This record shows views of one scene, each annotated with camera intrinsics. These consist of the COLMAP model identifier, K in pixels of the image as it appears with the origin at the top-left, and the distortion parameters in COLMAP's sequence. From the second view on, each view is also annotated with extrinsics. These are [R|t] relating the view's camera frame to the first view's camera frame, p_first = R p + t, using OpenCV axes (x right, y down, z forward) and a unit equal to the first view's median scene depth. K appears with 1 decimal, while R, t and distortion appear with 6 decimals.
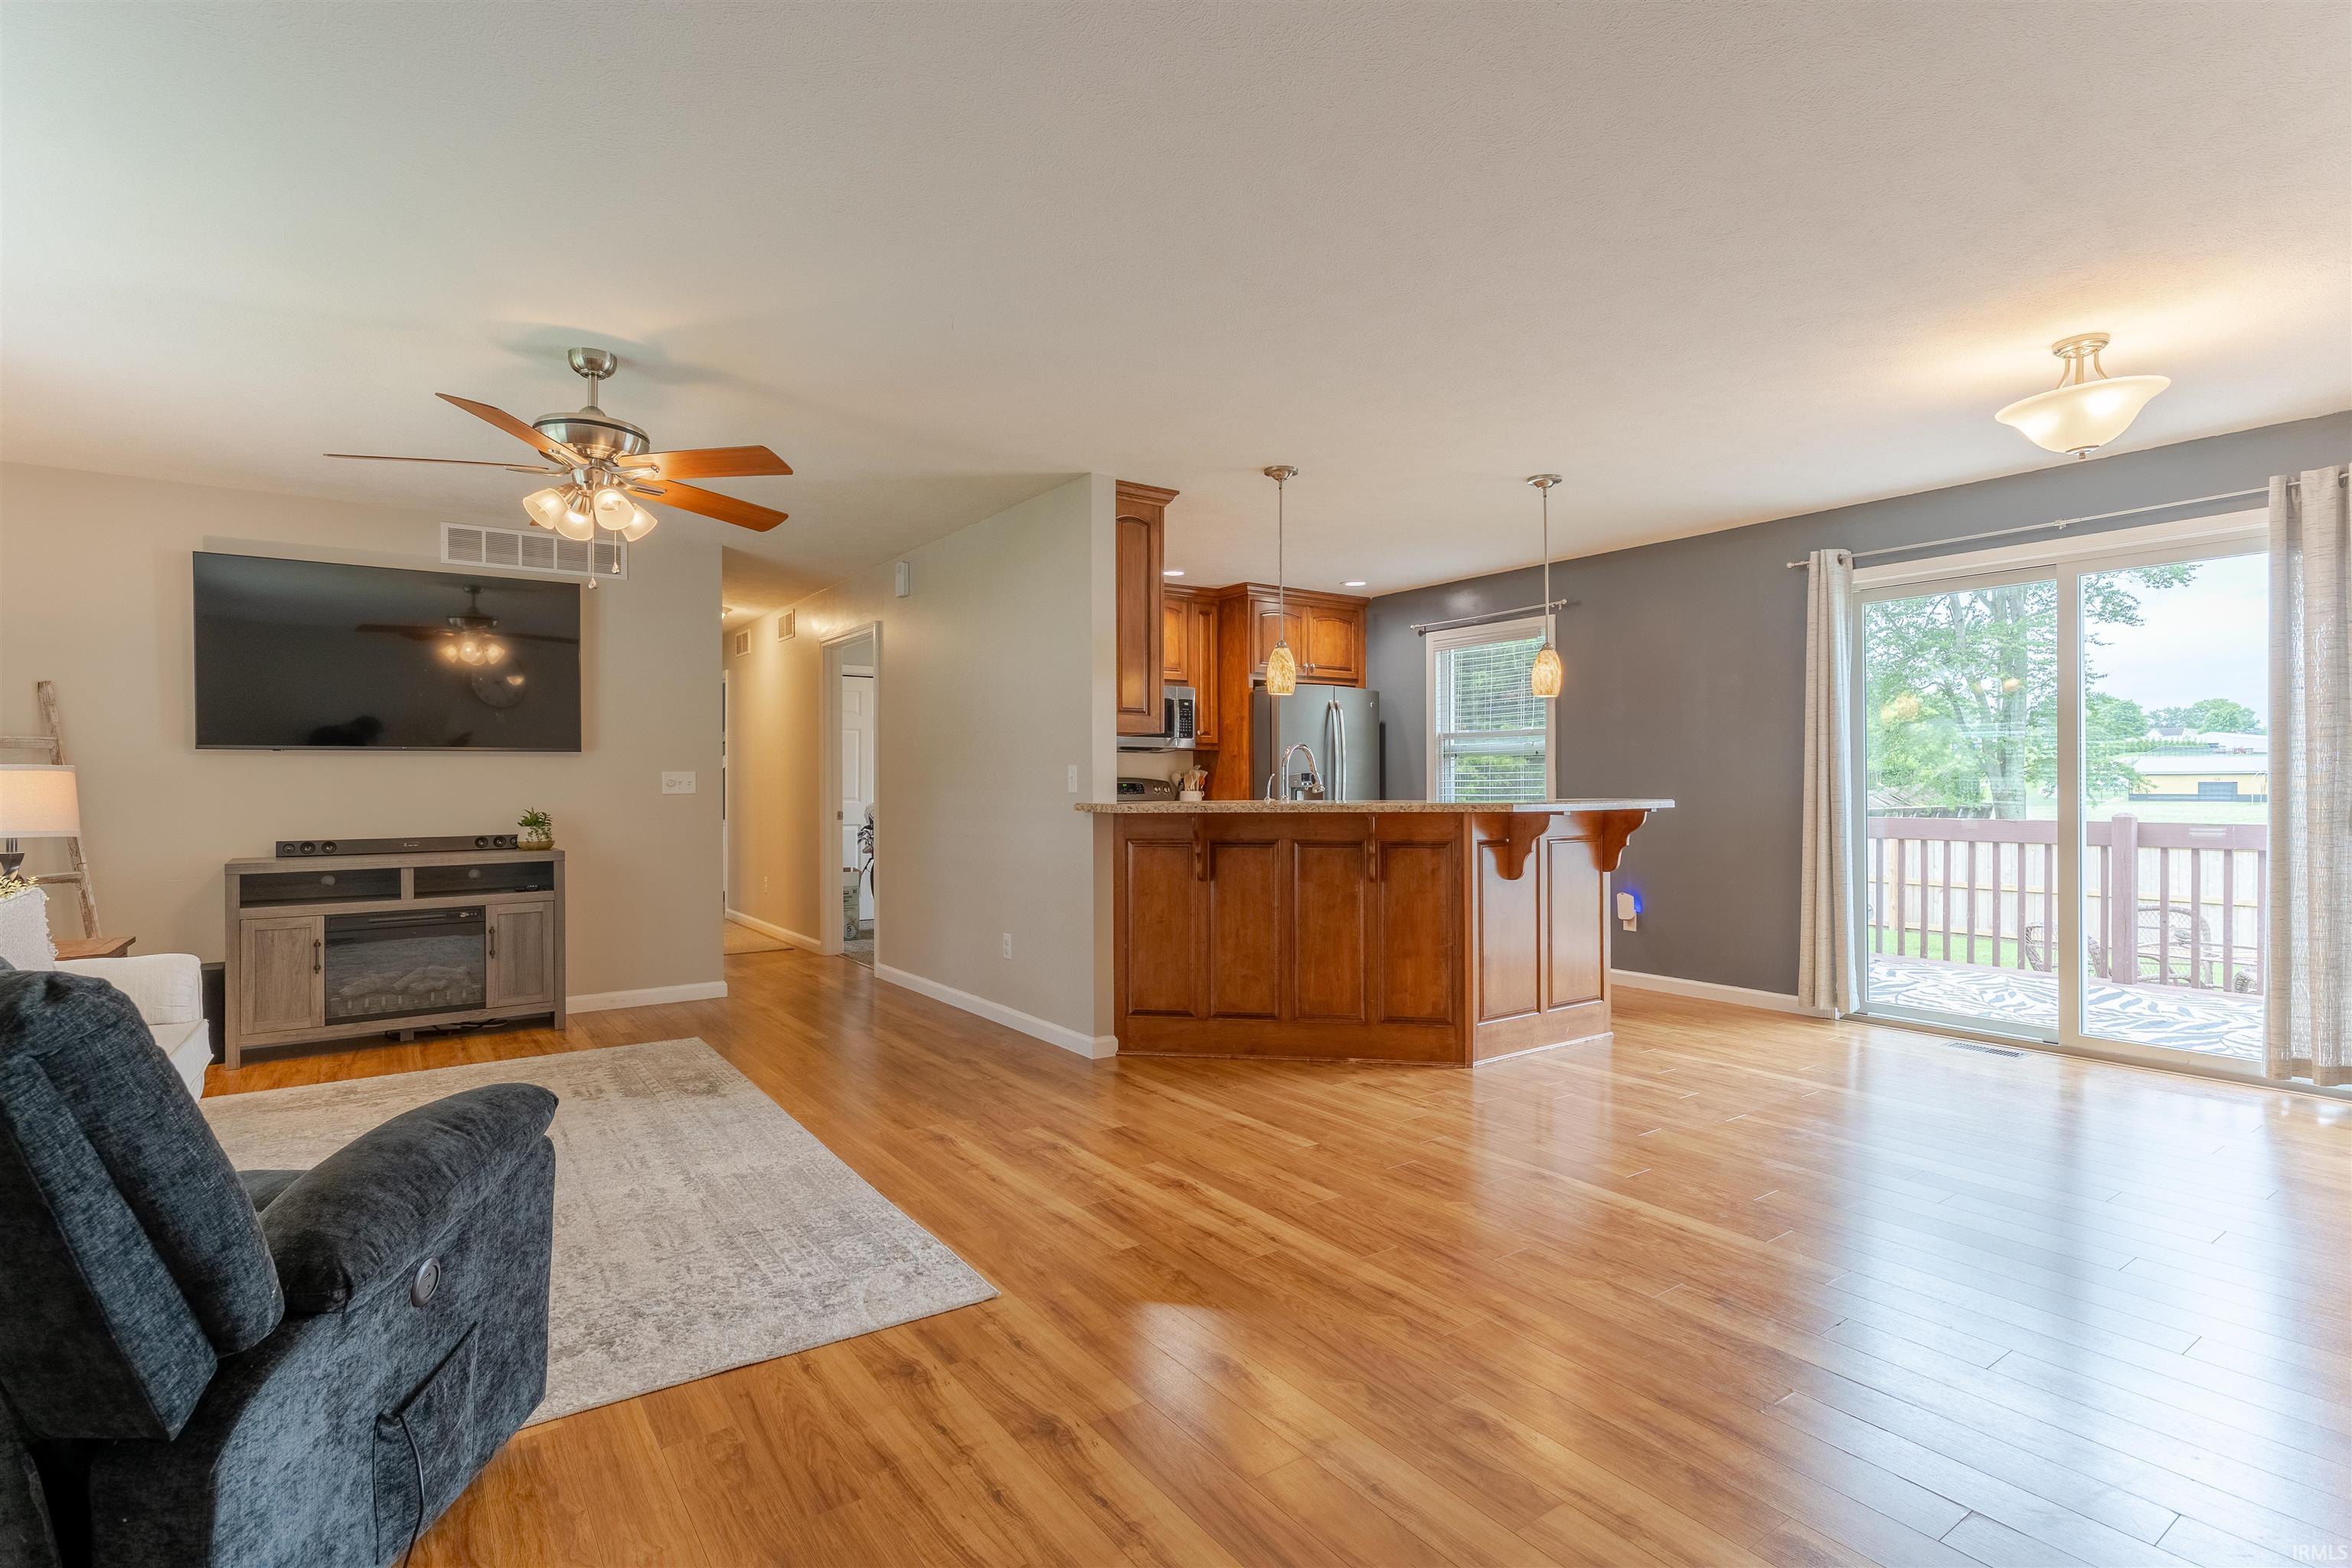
lens RADIAL K [[1130.2, 0, 1154.4], [0, 1130.2, 767.6], [0, 0, 1]] dist [-0.000872, 0.002382]
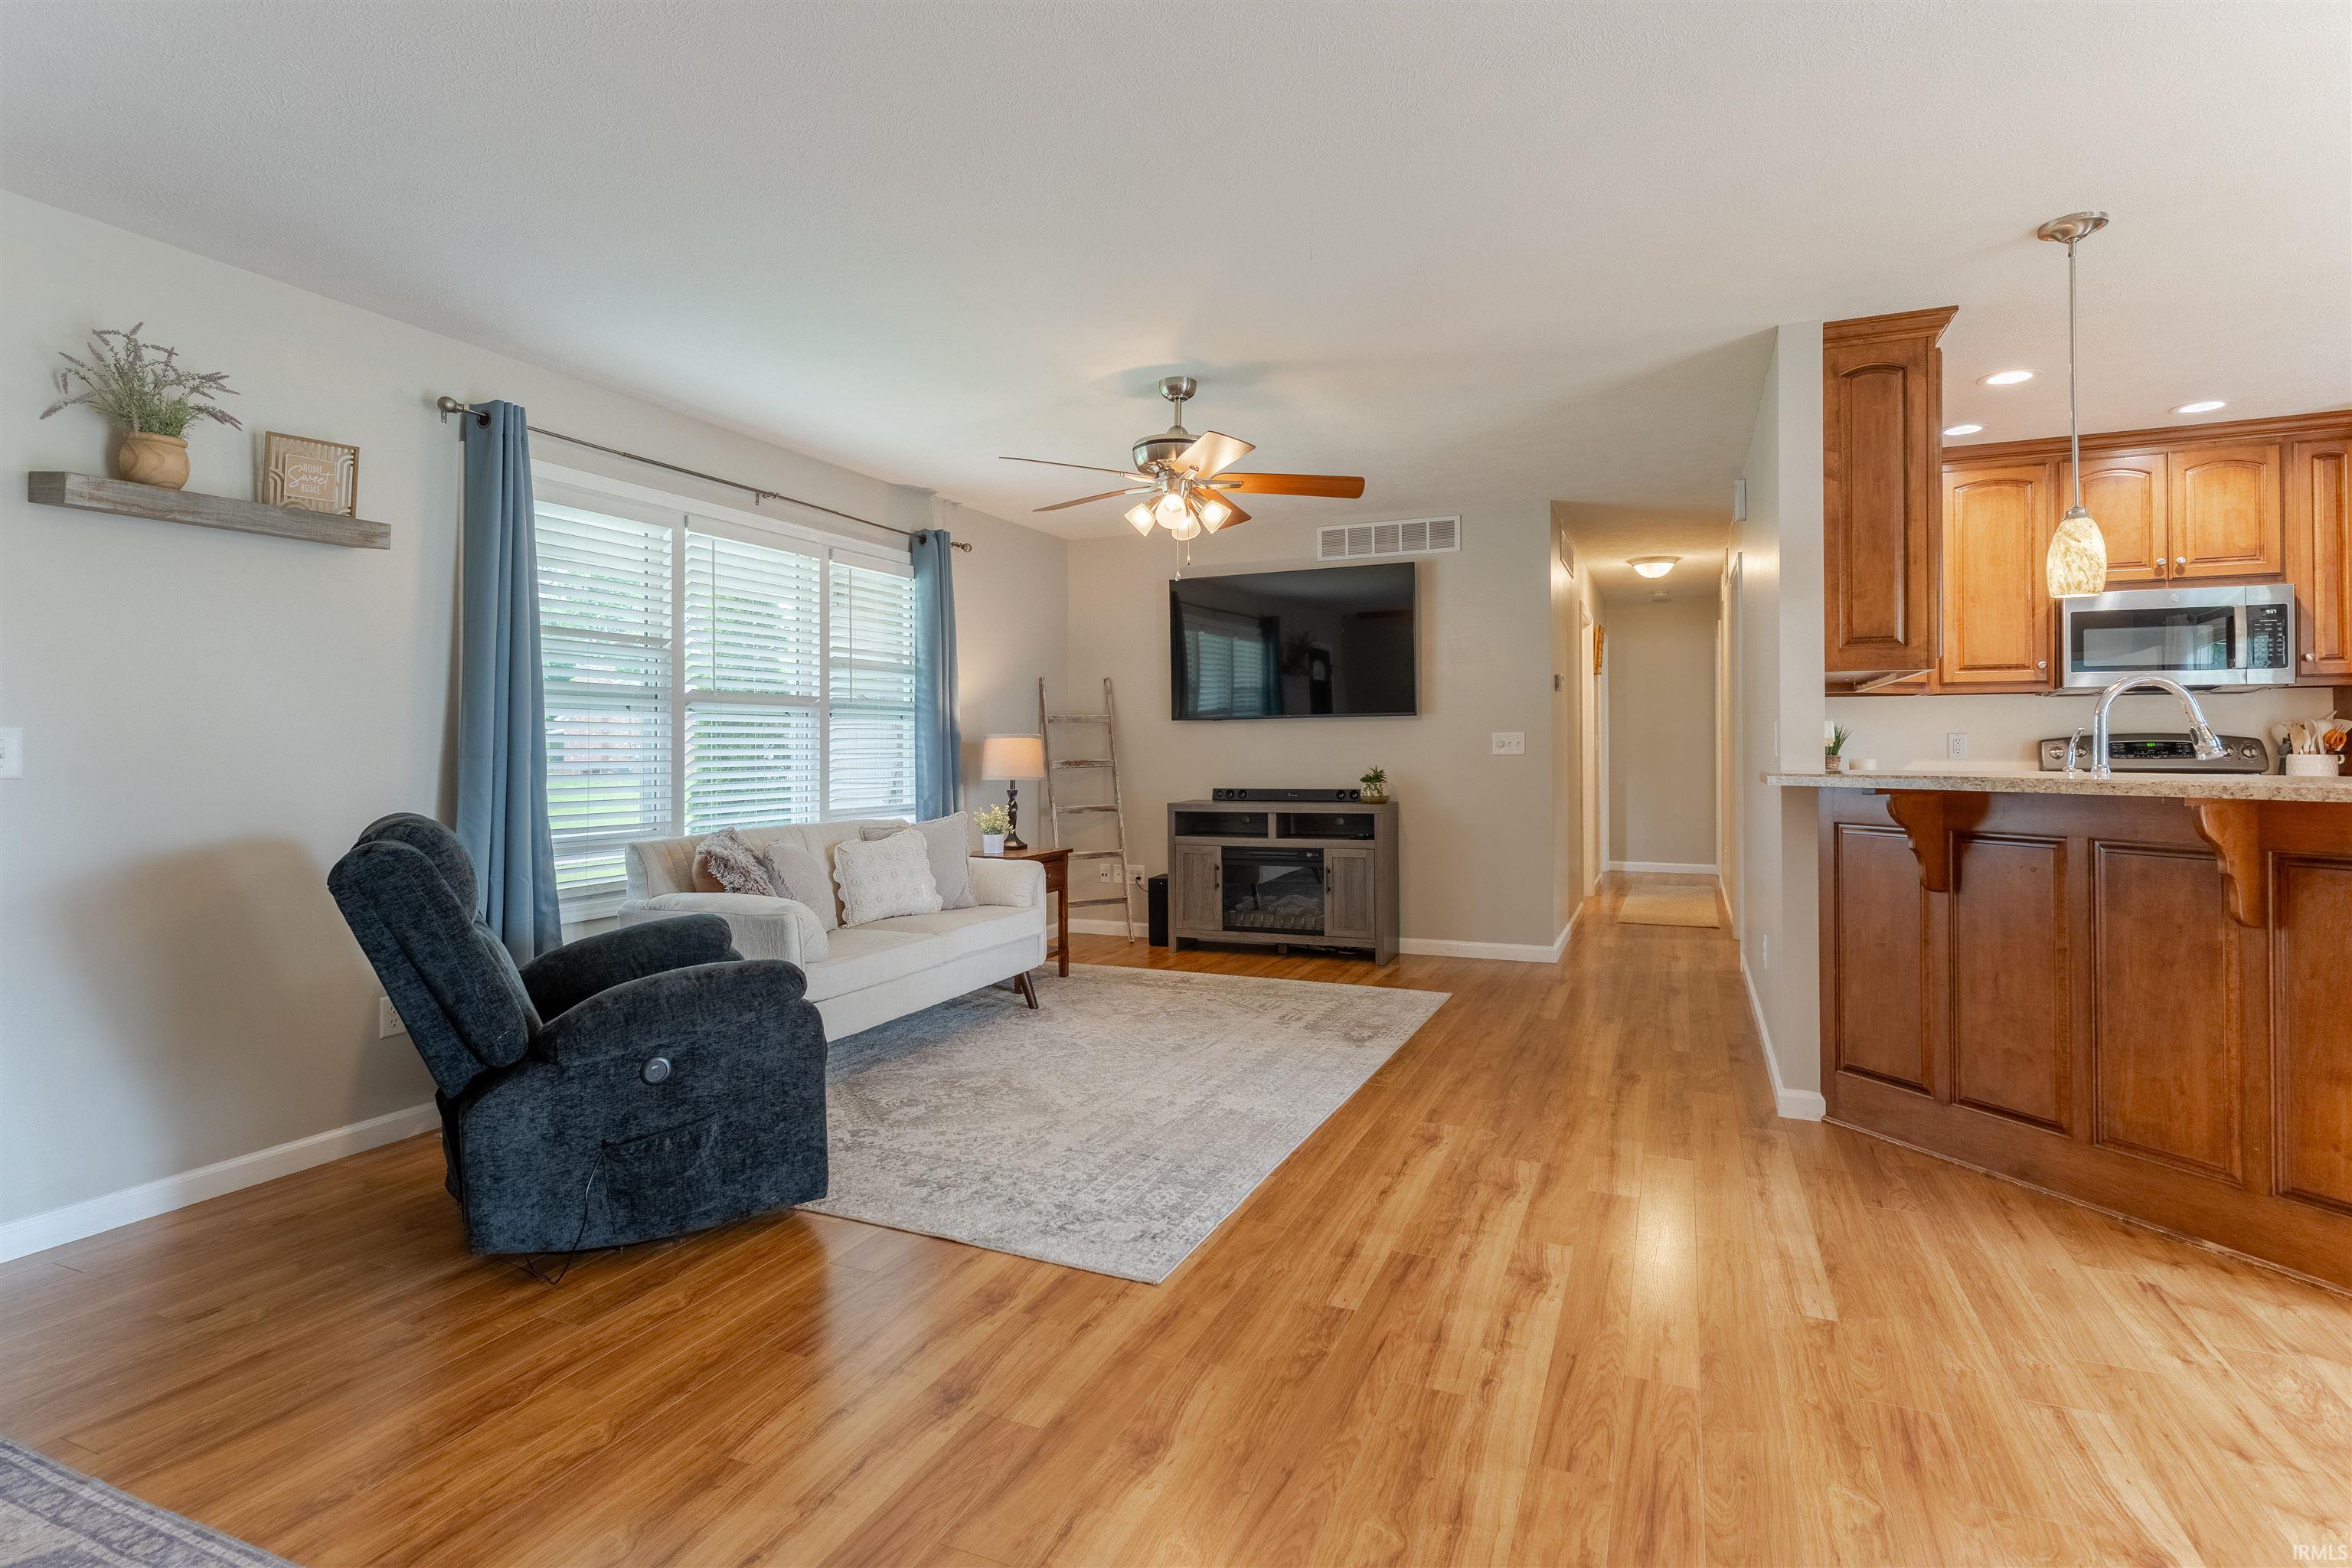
lens RADIAL K [[1130.2, 0, 1192.3], [0, 1130.2, 749.3], [0, 0, 1]] dist [-0.000872, 0.002382]
pose [[0.533361, 0.002288, -0.845885, 0.400440], [0.016874, 0.999769, 0.013344, -0.000147], [0.845719, -0.021391, 0.533199, 0.302959]]
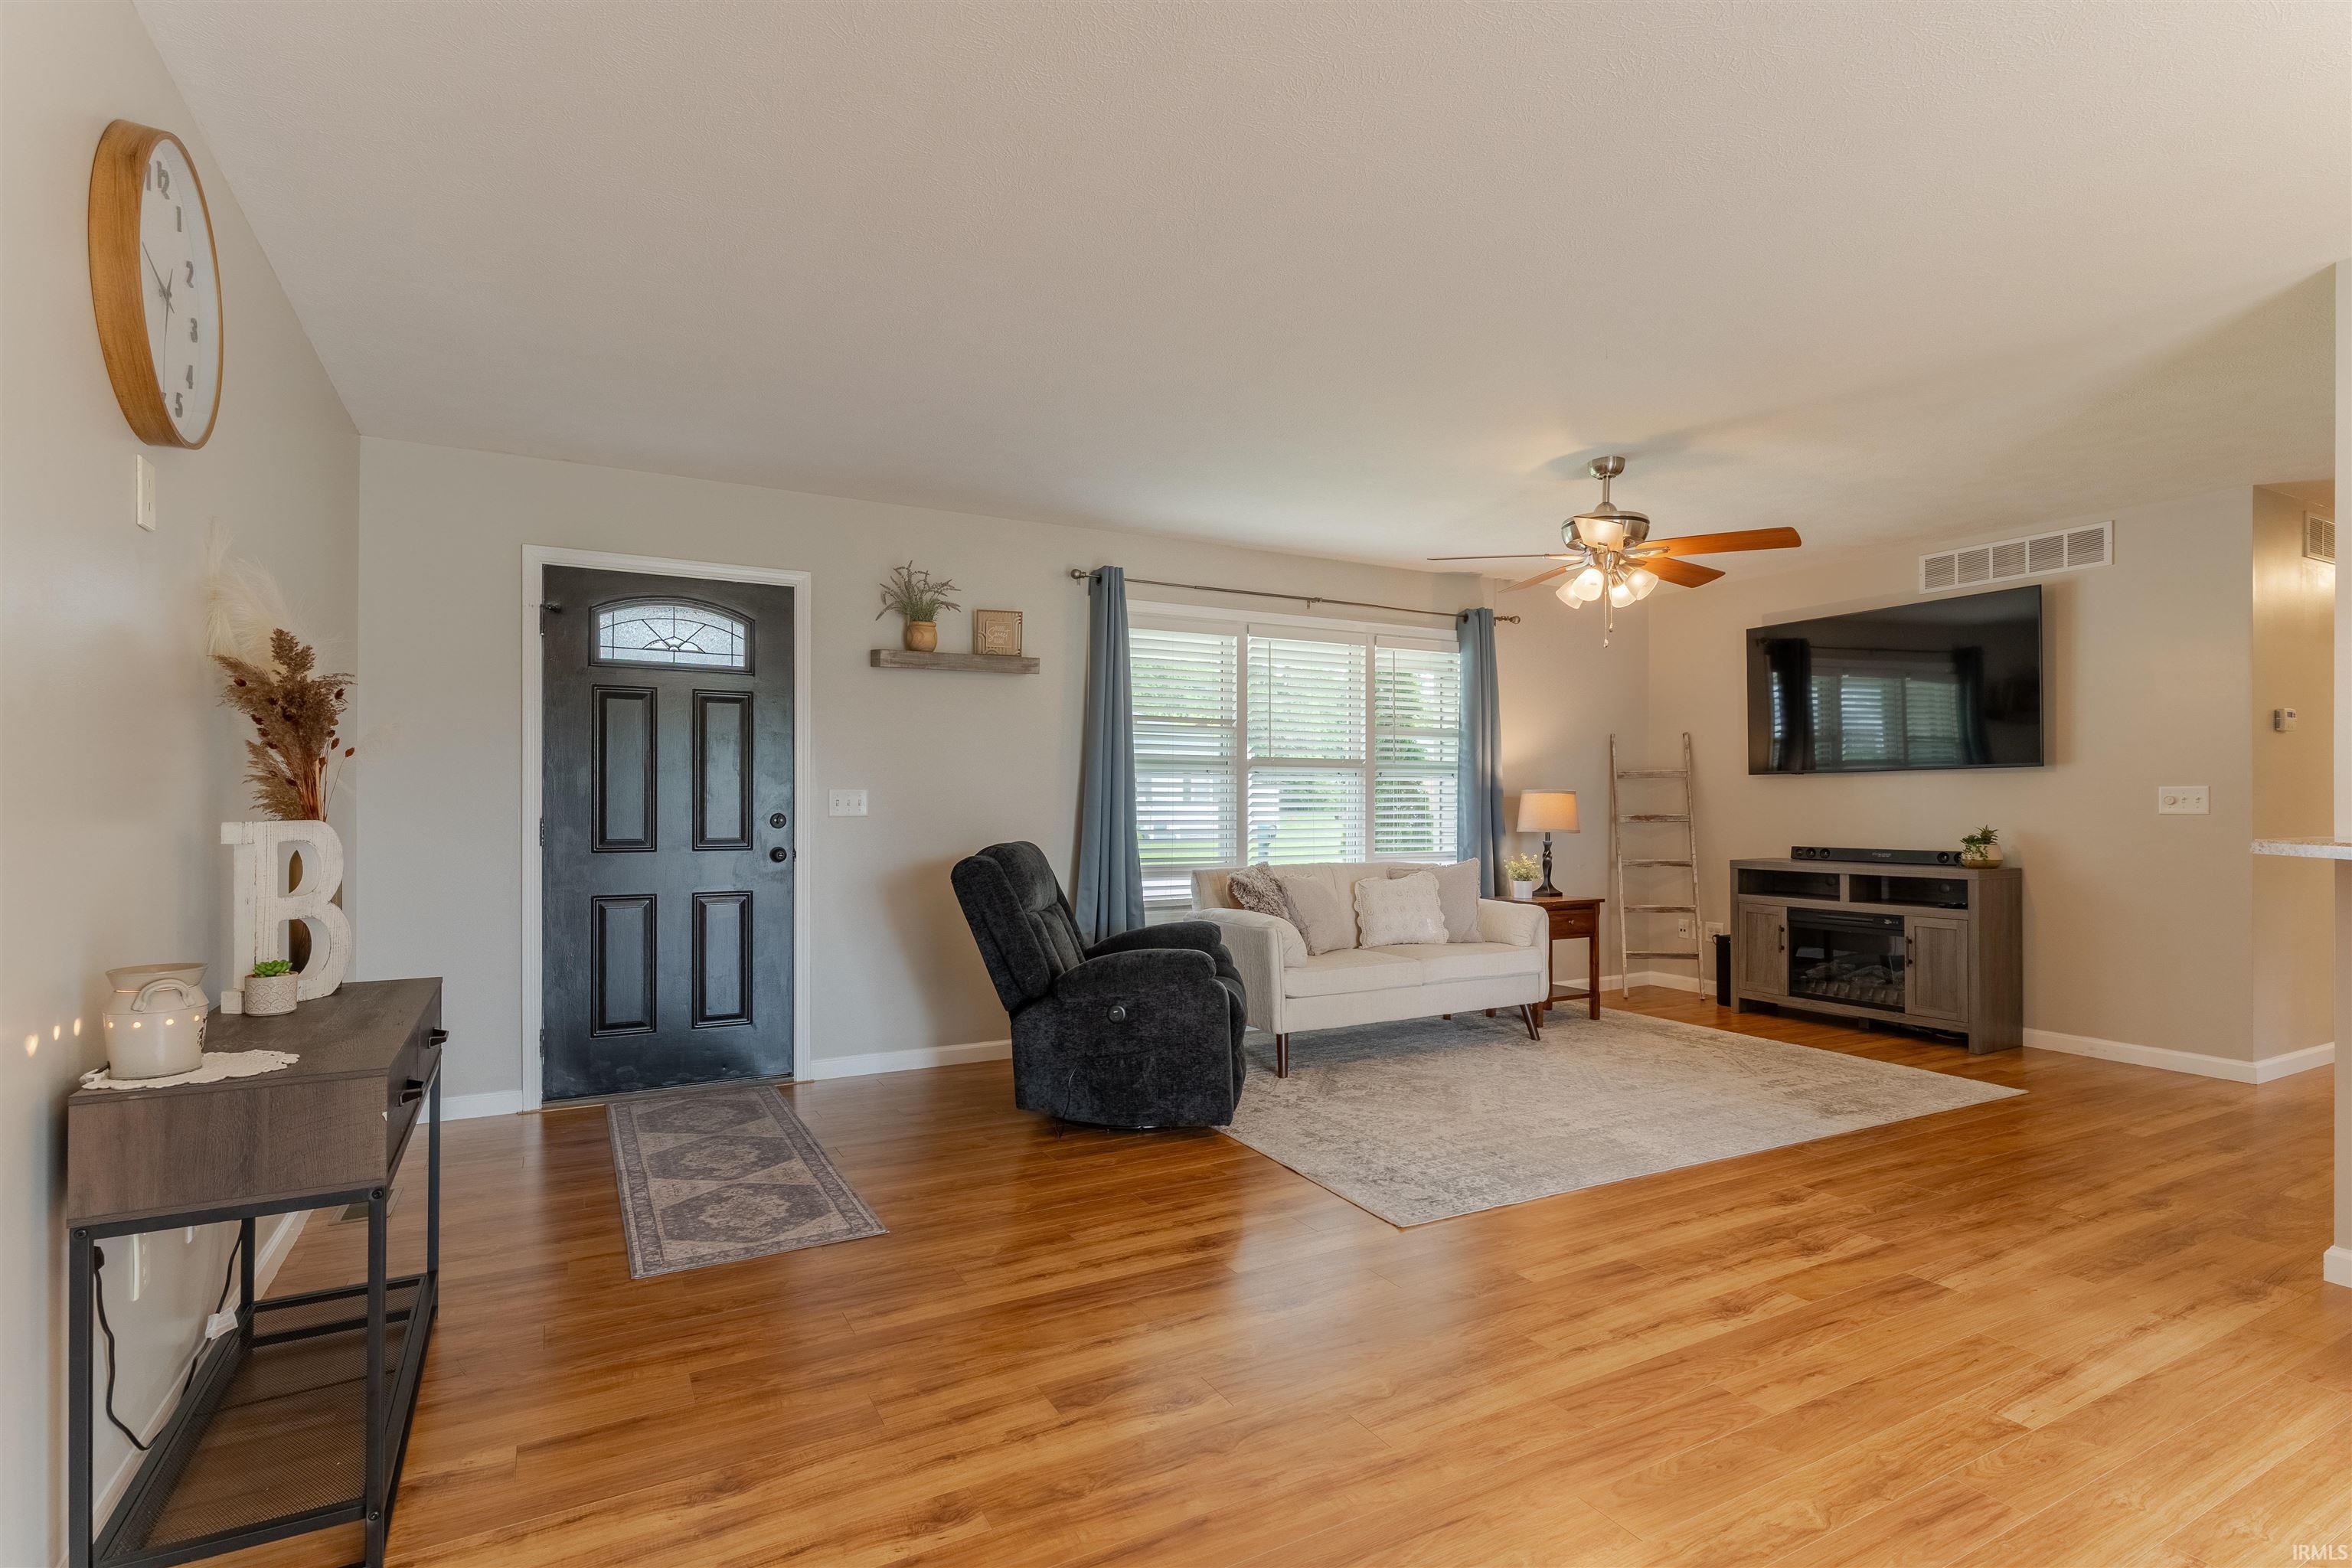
lens RADIAL K [[1130.2, 0, 1184.9], [0, 1130.2, 793.2], [0, 0, 1]] dist [-0.000872, 0.002382]
pose [[-0.102125, -0.004356, -0.994762, 0.634722], [0.016404, 0.999847, -0.006062, 0.002383], [0.994636, -0.016937, -0.102038, 0.522271]]
